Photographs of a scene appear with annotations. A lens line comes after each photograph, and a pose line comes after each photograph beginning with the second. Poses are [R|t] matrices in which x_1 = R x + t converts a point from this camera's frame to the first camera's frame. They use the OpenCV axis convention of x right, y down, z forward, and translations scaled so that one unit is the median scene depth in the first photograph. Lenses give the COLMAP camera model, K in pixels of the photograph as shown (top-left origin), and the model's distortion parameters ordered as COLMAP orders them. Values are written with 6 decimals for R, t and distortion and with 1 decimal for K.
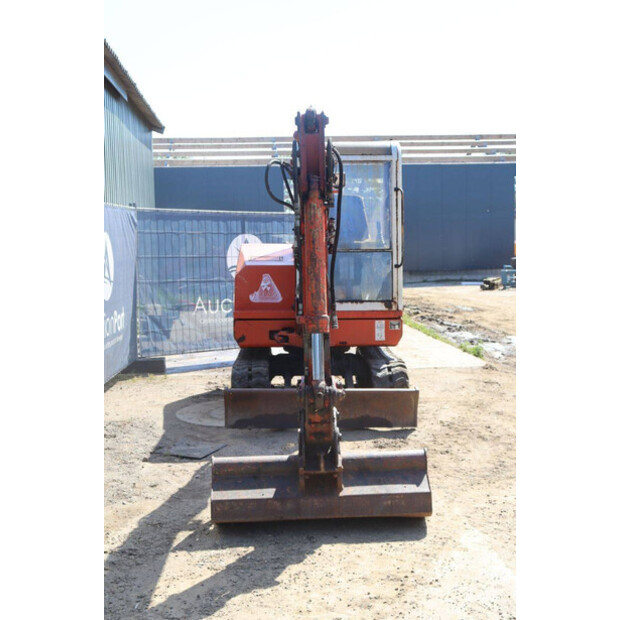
lens RADIAL K [[880.2, 0, 310.0], [0, 880.2, 310.0], [0, 0, 1]] dist [0.074047, 0.037752]
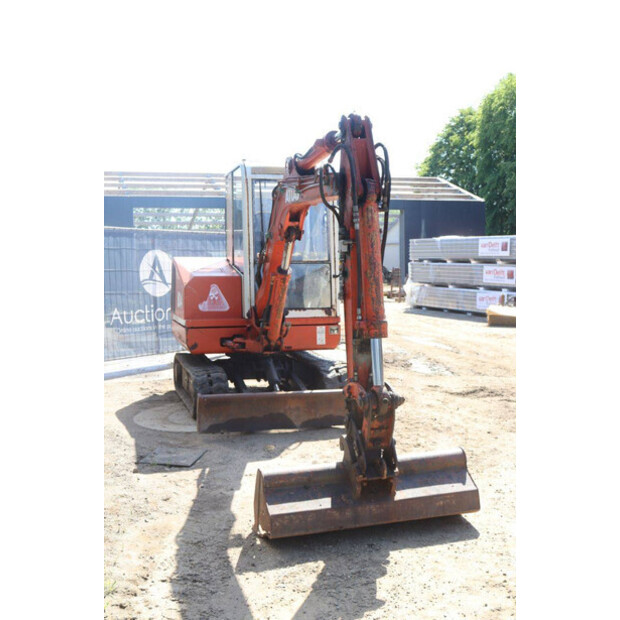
lens RADIAL K [[719.5, 0, 310.0], [0, 719.5, 310.0], [0, 0, 1]] dist [-0.015217, 0.010961]
pose [[0.970229, -0.013902, 0.241790, -0.169365], [0.017085, 0.999793, -0.011075, 0.001659], [-0.241586, 0.014876, 0.970265, 0.154600]]
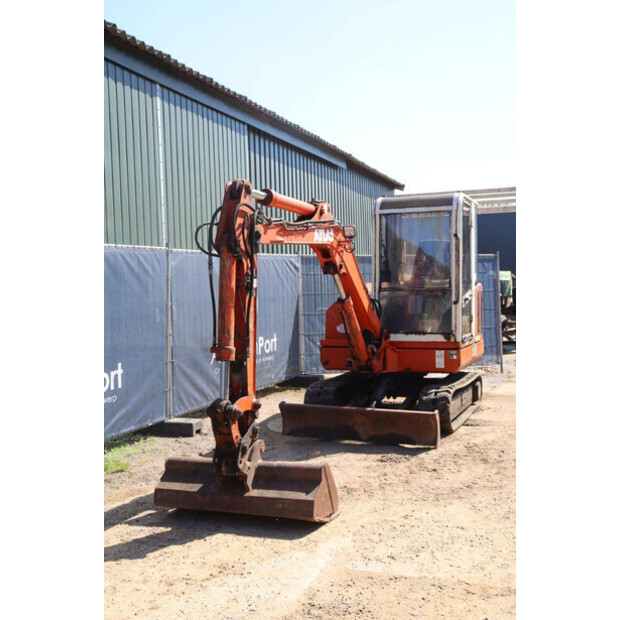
lens RADIAL K [[738.1, 0, 310.0], [0, 738.1, 310.0], [0, 0, 1]] dist [-0.004944, 0.018320]
pose [[0.916422, 0.006133, -0.400166, 0.347964], [-0.018680, 0.999448, -0.027462, -0.012459], [0.399777, 0.032642, 0.916031, 0.065686]]
